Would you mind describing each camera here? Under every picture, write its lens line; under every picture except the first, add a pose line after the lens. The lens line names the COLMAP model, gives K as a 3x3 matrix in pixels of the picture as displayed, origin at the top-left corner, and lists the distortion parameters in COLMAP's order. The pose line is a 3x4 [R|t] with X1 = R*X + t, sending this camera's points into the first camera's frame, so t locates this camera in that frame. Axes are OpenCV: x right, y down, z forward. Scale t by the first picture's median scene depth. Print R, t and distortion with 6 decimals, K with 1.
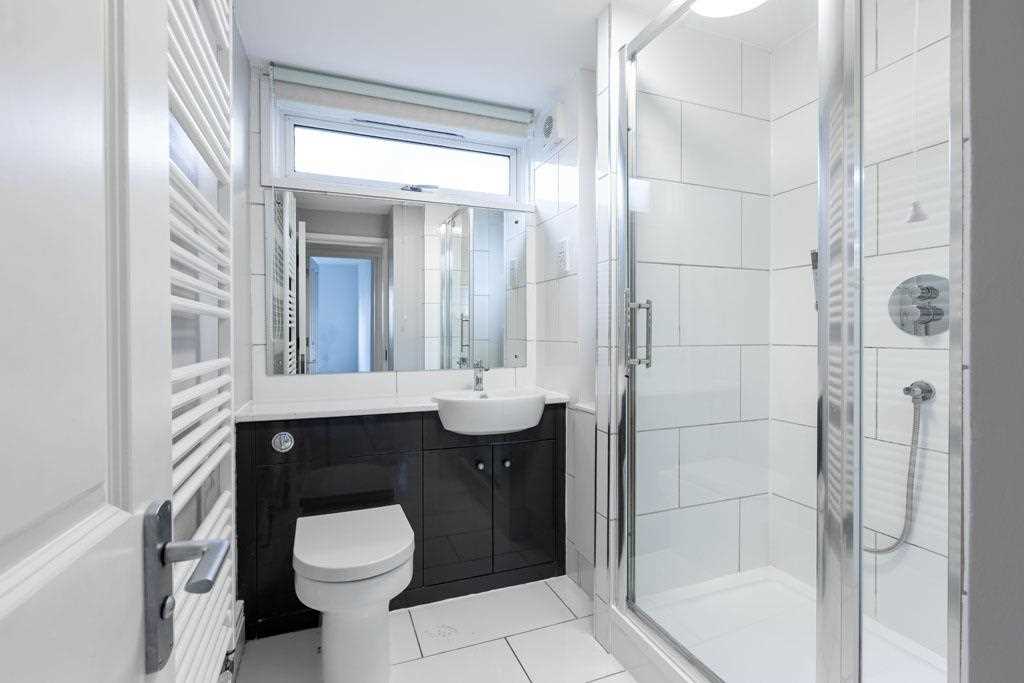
lens RADIAL K [[467.1, 0, 509.6], [0, 467.1, 343.2], [0, 0, 1]] dist [0.000027, 0.000433]
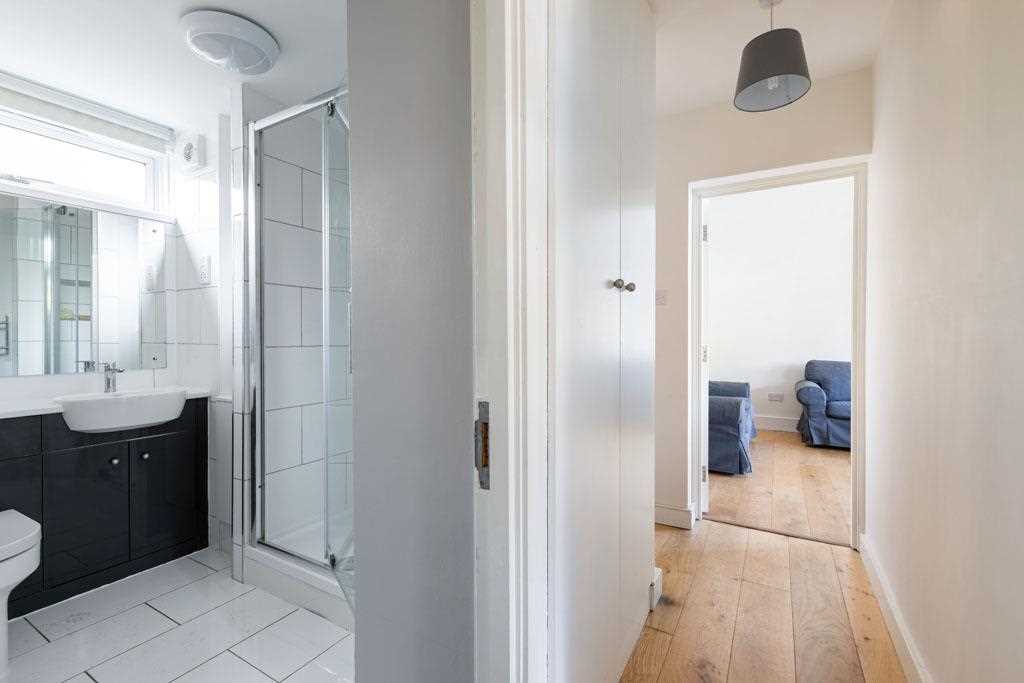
lens RADIAL K [[467.1, 0, 487.8], [0, 467.1, 344.0], [0, 0, 1]] dist [0.000027, 0.000433]
pose [[0.805161, -0.004877, 0.593036, -0.007779], [0.004540, 0.999988, 0.002060, -0.004141], [-0.593039, 0.001034, 0.805173, -0.378166]]
